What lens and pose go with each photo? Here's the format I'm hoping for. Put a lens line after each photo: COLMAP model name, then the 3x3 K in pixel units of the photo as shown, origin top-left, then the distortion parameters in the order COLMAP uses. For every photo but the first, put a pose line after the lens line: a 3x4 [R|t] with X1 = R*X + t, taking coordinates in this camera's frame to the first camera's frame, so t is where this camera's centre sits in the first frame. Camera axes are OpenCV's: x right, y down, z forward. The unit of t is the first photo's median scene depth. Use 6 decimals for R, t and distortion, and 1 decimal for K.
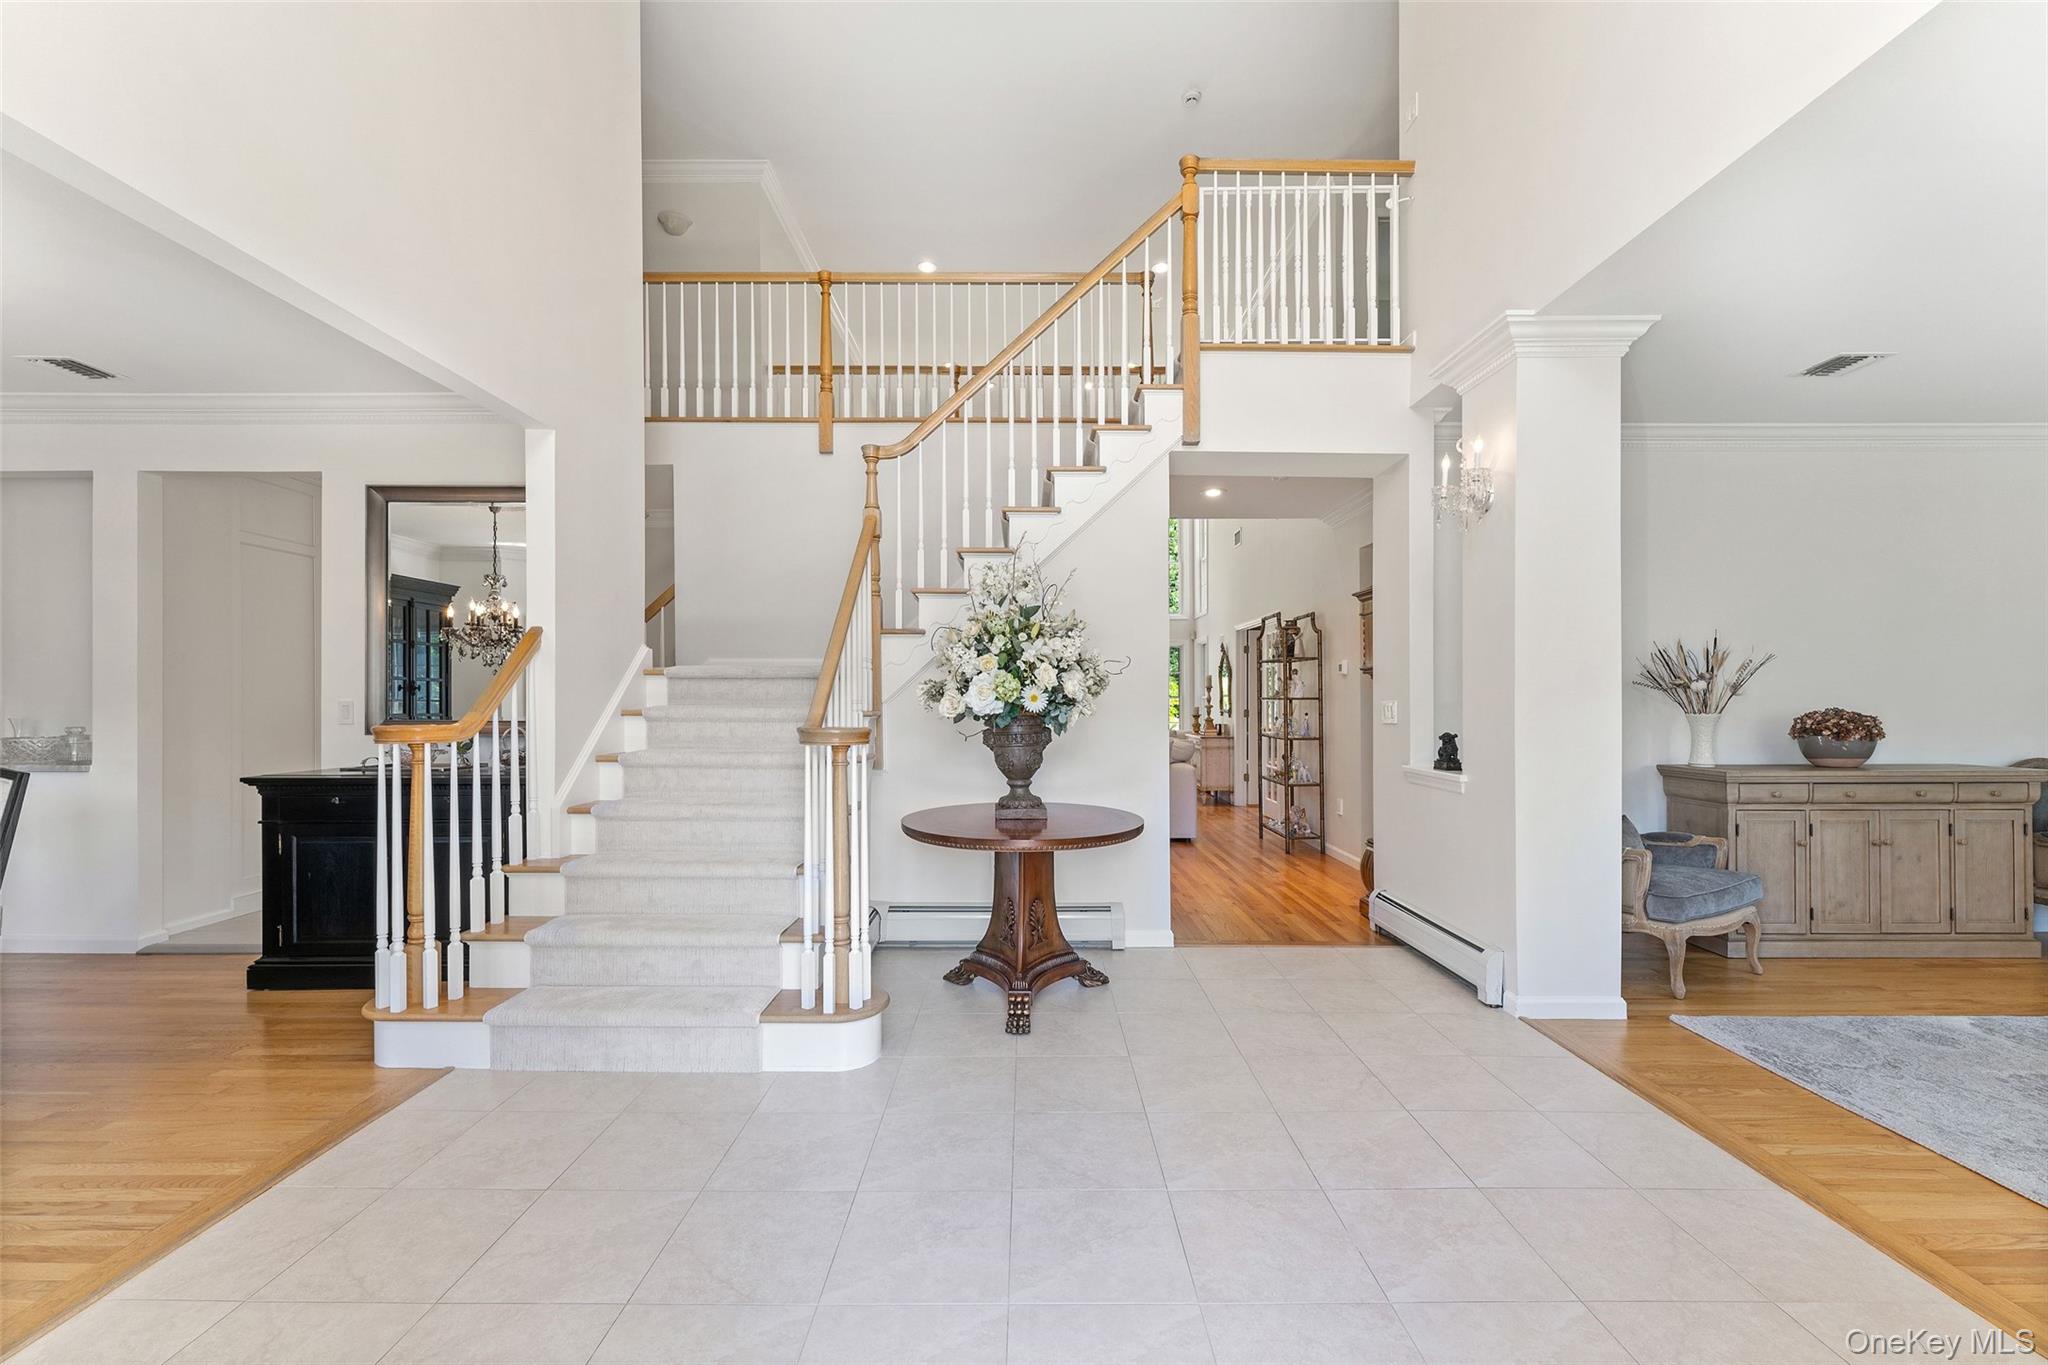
lens RADIAL K [[826.7, 0, 1021.0], [0, 826.7, 687.7], [0, 0, 1]] dist [-0.001300, 0.000016]
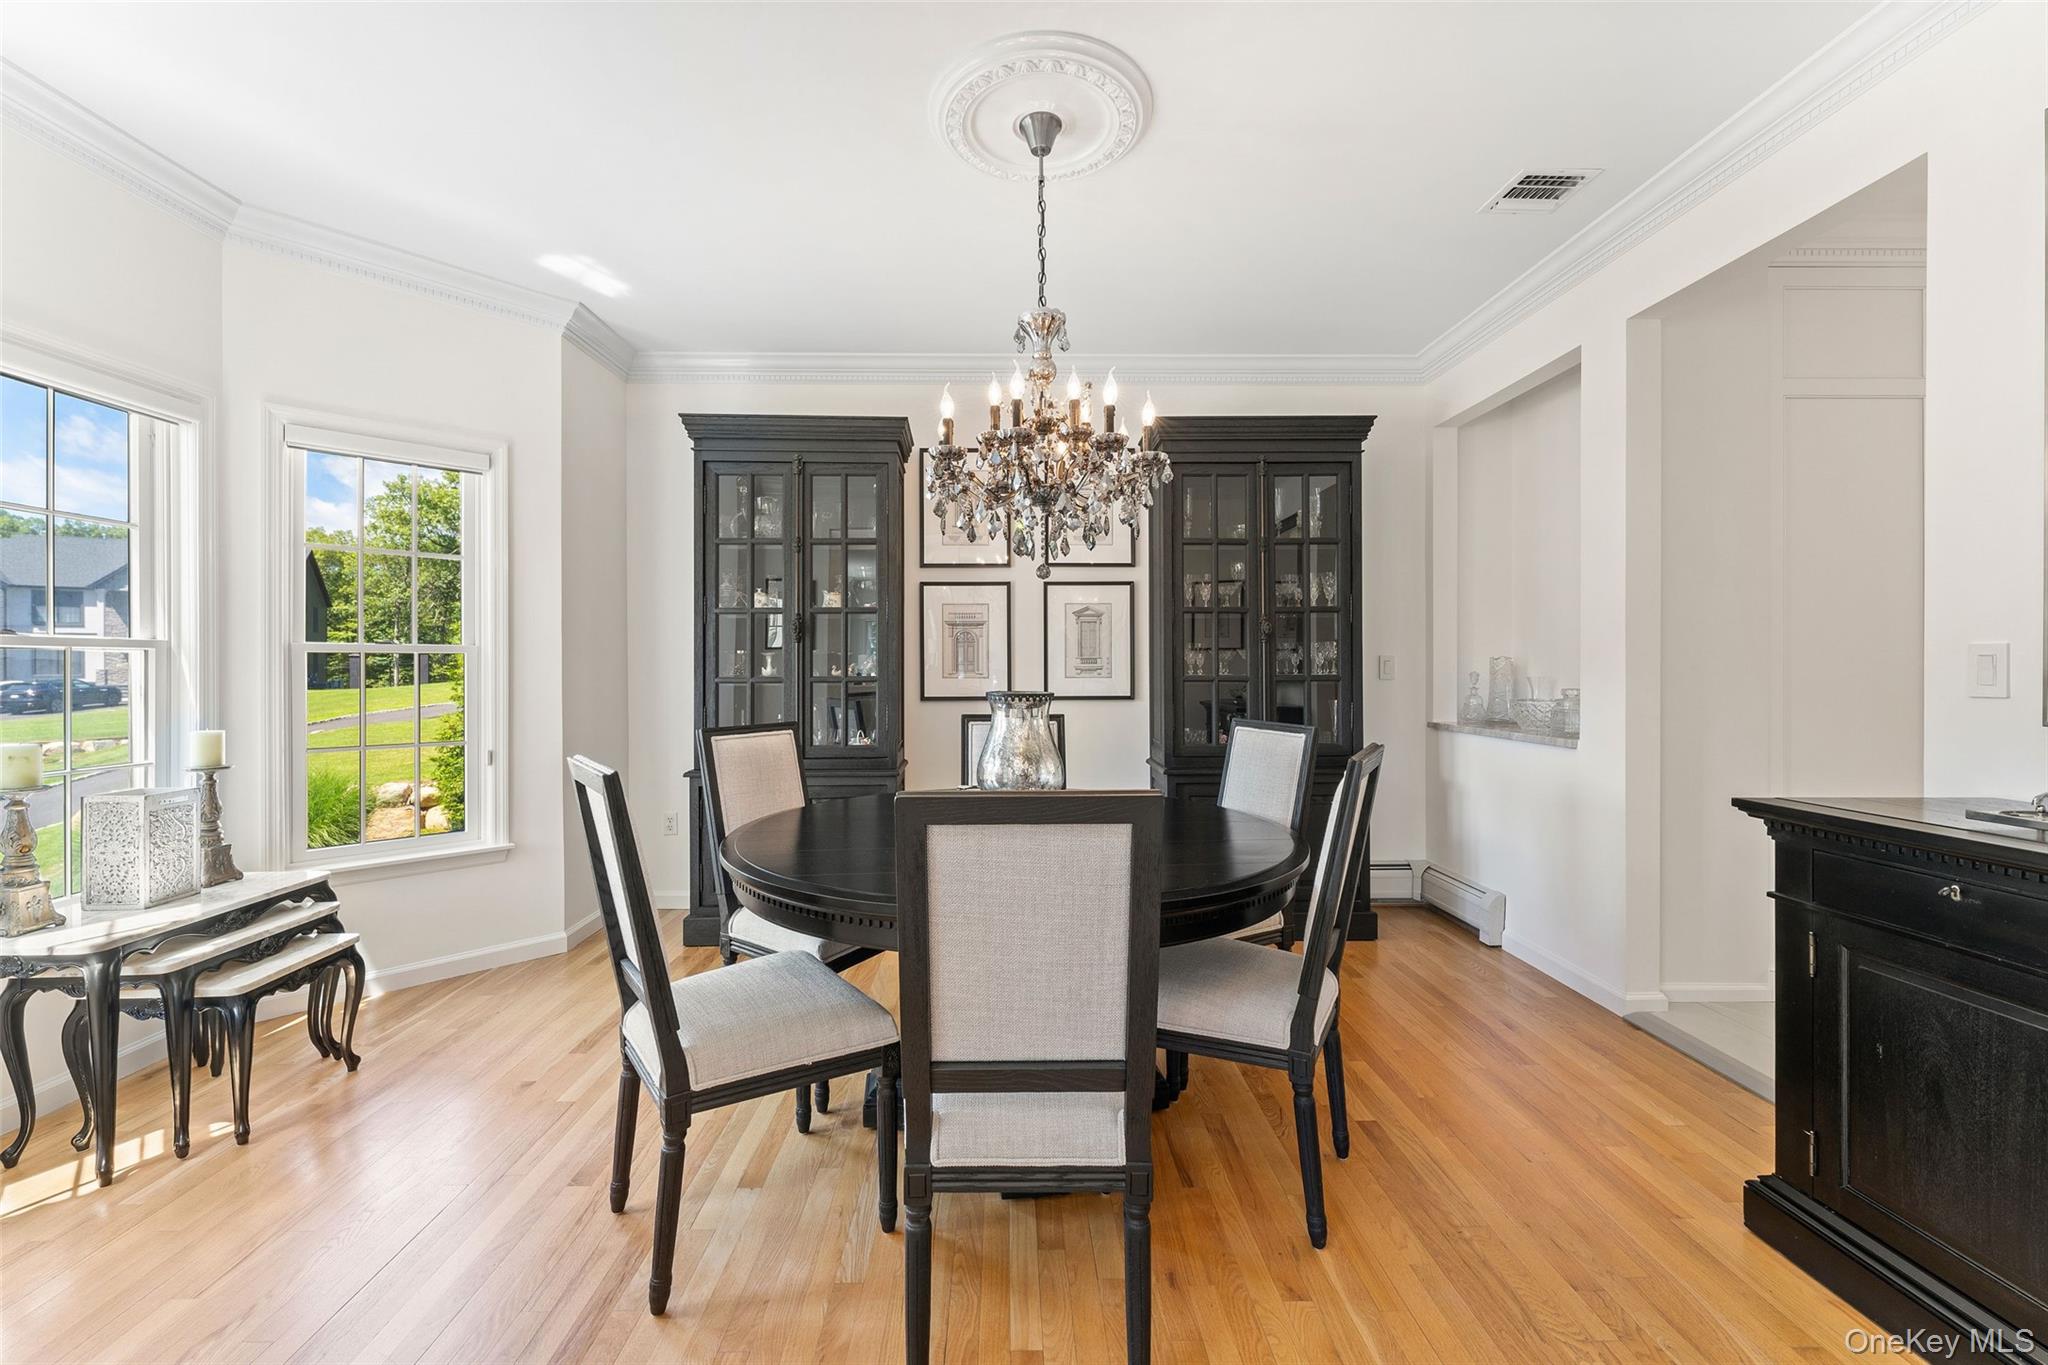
lens RADIAL K [[826.7, 0, 1014.1], [0, 826.7, 670.4], [0, 0, 1]] dist [-0.001300, 0.000016]
pose [[0.019792, 0.009664, -0.999757, -0.400501], [0.000586, 0.999953, 0.009677, 0.023709], [0.999804, -0.000777, 0.019785, 0.489090]]
